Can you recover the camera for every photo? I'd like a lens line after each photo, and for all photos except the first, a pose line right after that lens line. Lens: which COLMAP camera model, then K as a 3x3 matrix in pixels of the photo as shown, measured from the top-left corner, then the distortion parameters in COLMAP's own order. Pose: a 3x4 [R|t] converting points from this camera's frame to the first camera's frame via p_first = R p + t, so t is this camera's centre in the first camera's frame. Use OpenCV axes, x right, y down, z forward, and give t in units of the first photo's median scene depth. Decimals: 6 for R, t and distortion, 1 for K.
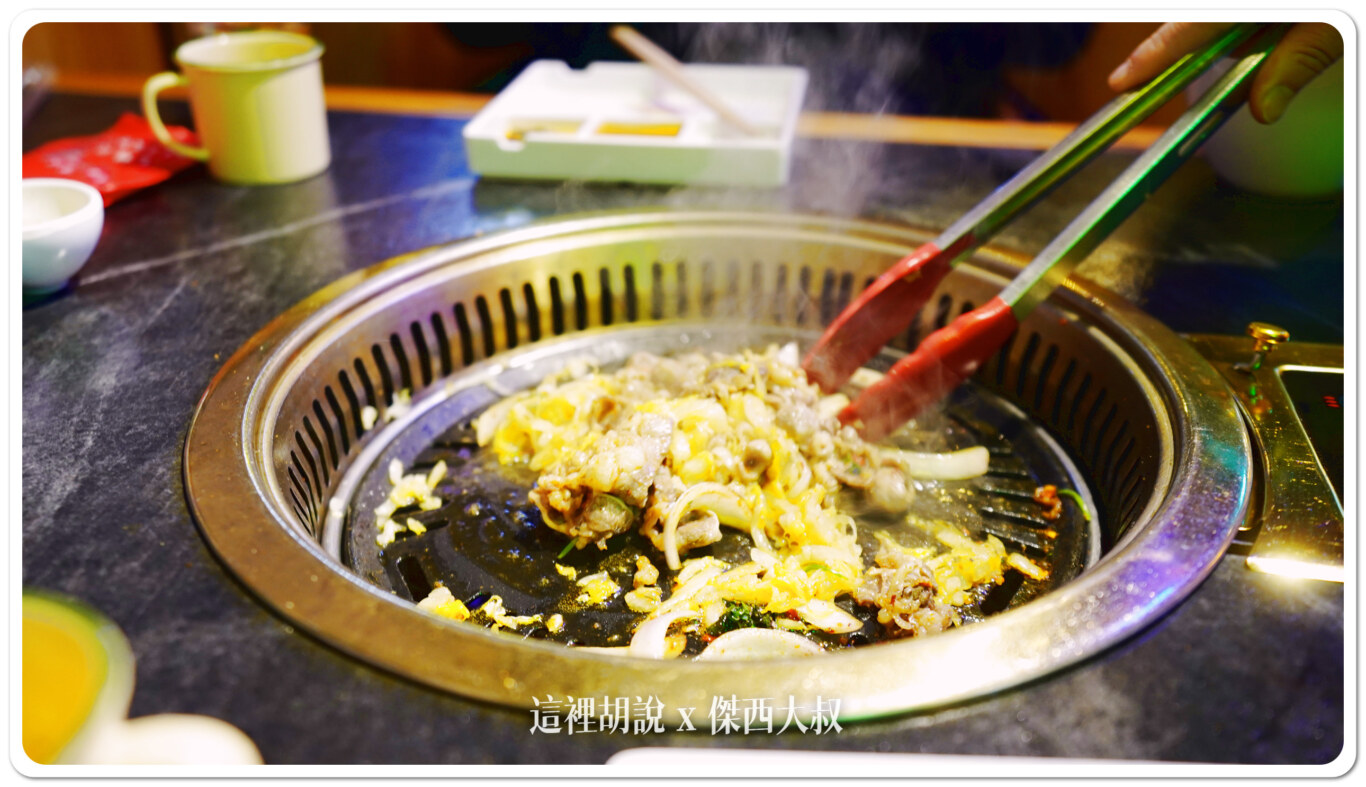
lens RADIAL K [[1229.2, 0, 683.0], [0, 1229.2, 393.5], [0, 0, 1]] dist [0.071377, 0.012462]
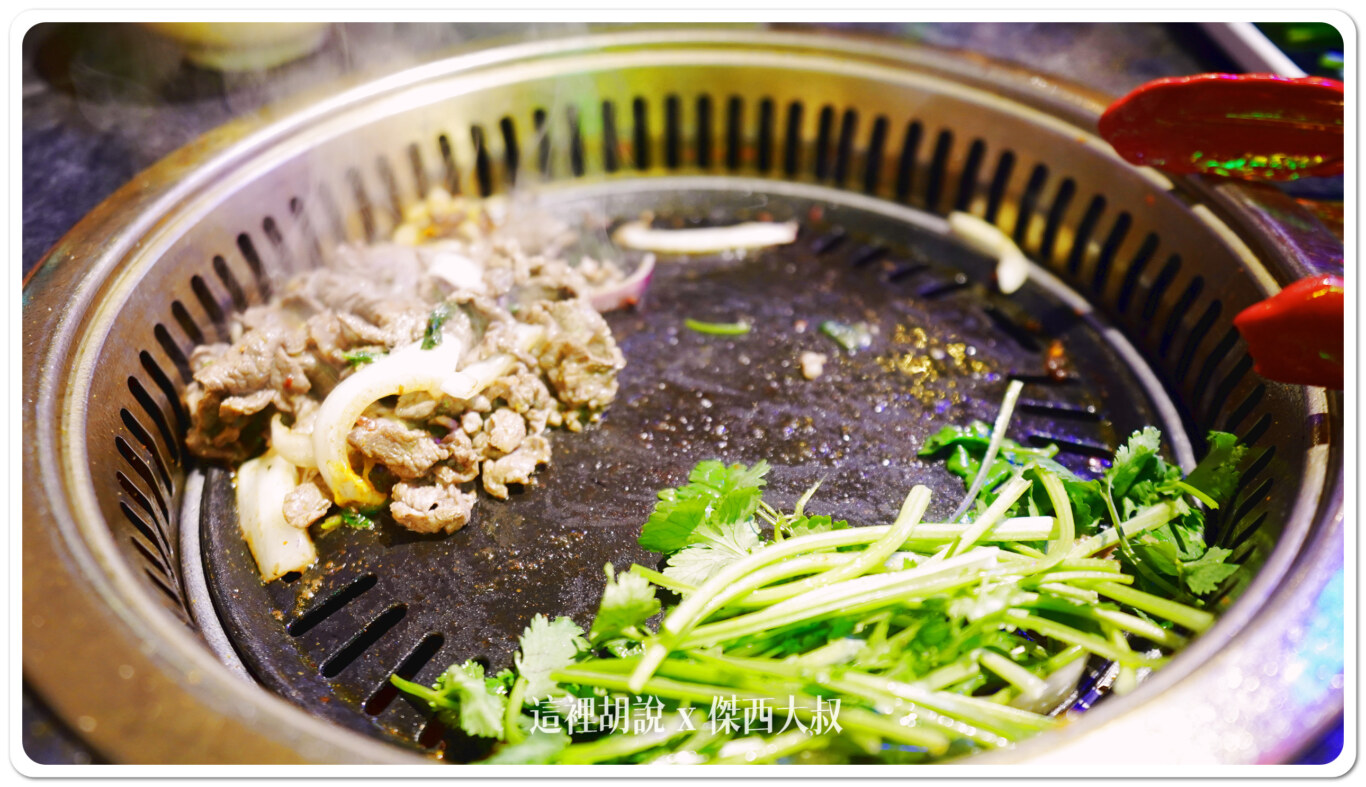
lens RADIAL K [[1185.6, 0, 683.0], [0, 1185.6, 393.5], [0, 0, 1]] dist [0.049158, 0.000451]
pose [[0.998831, -0.029002, 0.038660, -0.011463], [0.020919, 0.980555, 0.195126, -0.084841], [-0.043567, -0.194089, 0.980016, 0.268726]]
